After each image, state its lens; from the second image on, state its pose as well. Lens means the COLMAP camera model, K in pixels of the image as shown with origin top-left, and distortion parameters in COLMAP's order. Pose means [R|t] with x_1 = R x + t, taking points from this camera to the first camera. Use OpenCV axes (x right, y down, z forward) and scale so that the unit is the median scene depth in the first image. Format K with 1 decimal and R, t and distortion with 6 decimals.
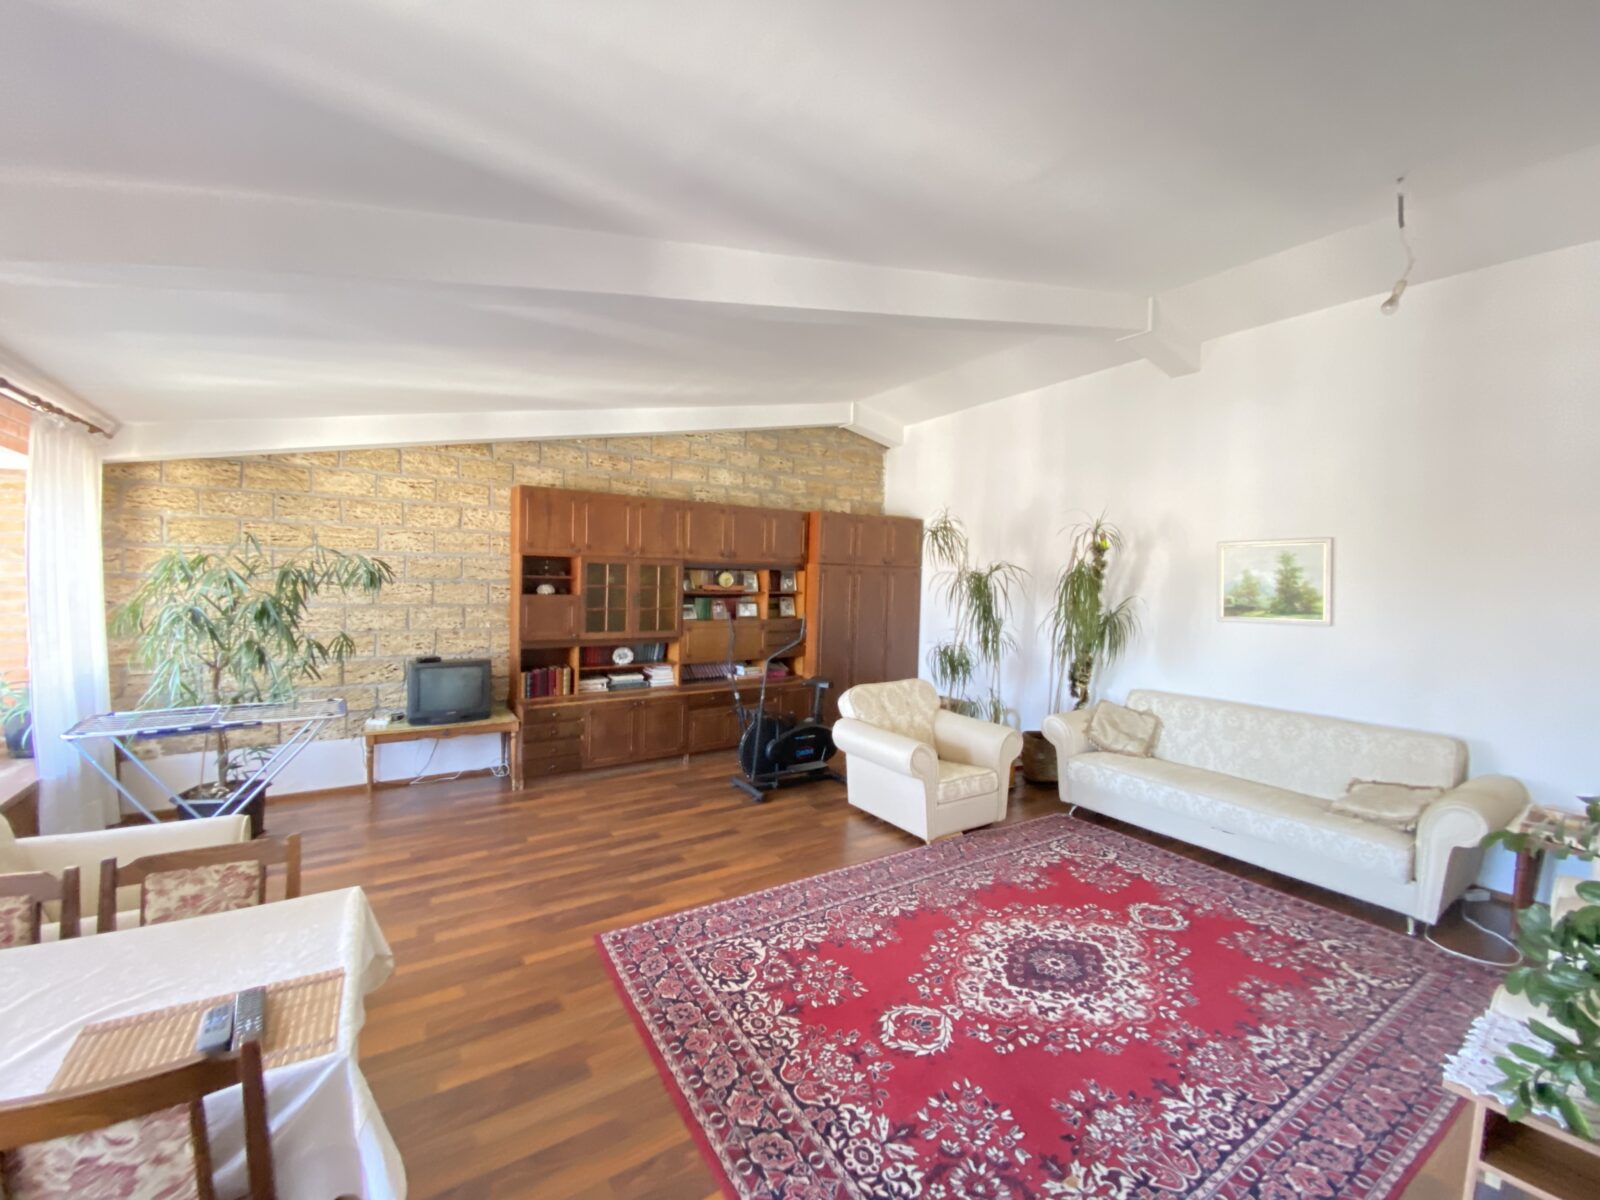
lens RADIAL K [[657.4, 0, 796.0], [0, 657.4, 596.2], [0, 0, 1]] dist [0.020789, -0.019143]
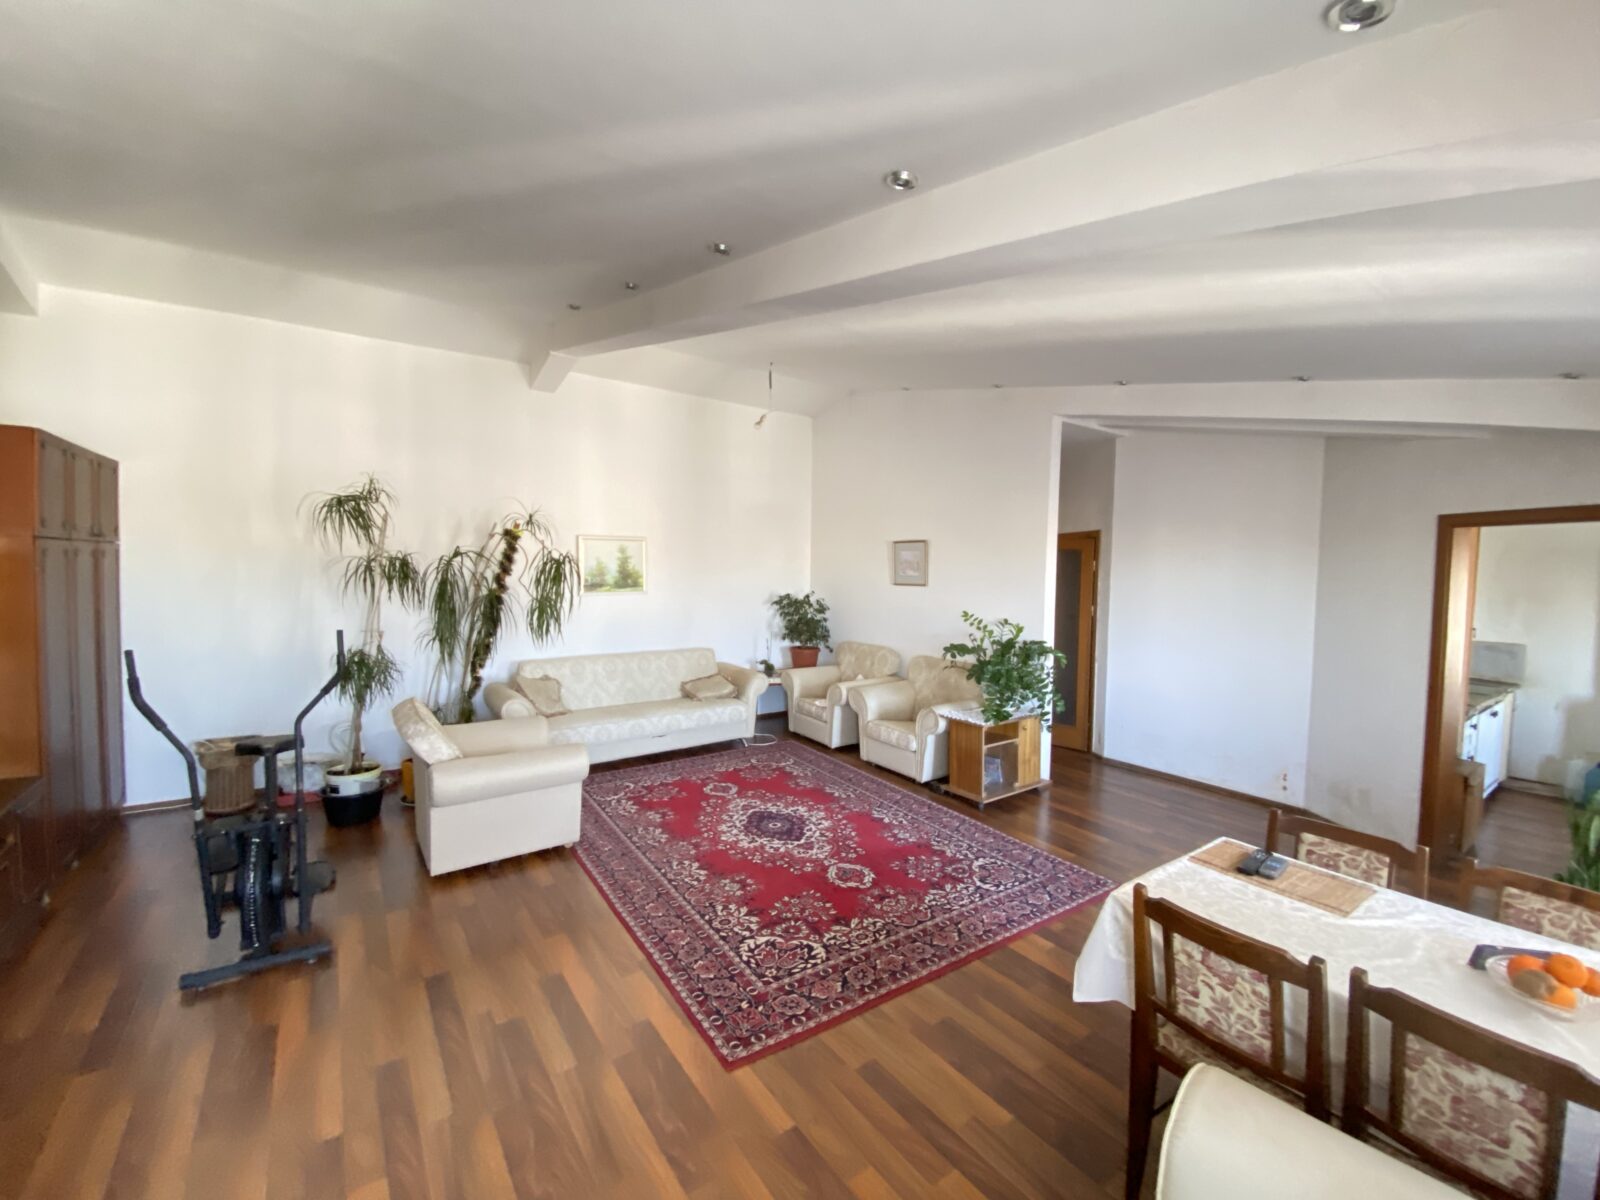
lens RADIAL K [[657.4, 0, 796.0], [0, 657.4, 596.2], [0, 0, 1]] dist [0.020789, -0.019143]
pose [[-0.044395, -0.073320, 0.996320, -1.043586], [0.017862, 0.997085, 0.074172, -0.079018], [-0.998854, 0.021089, -0.042956, 0.968224]]
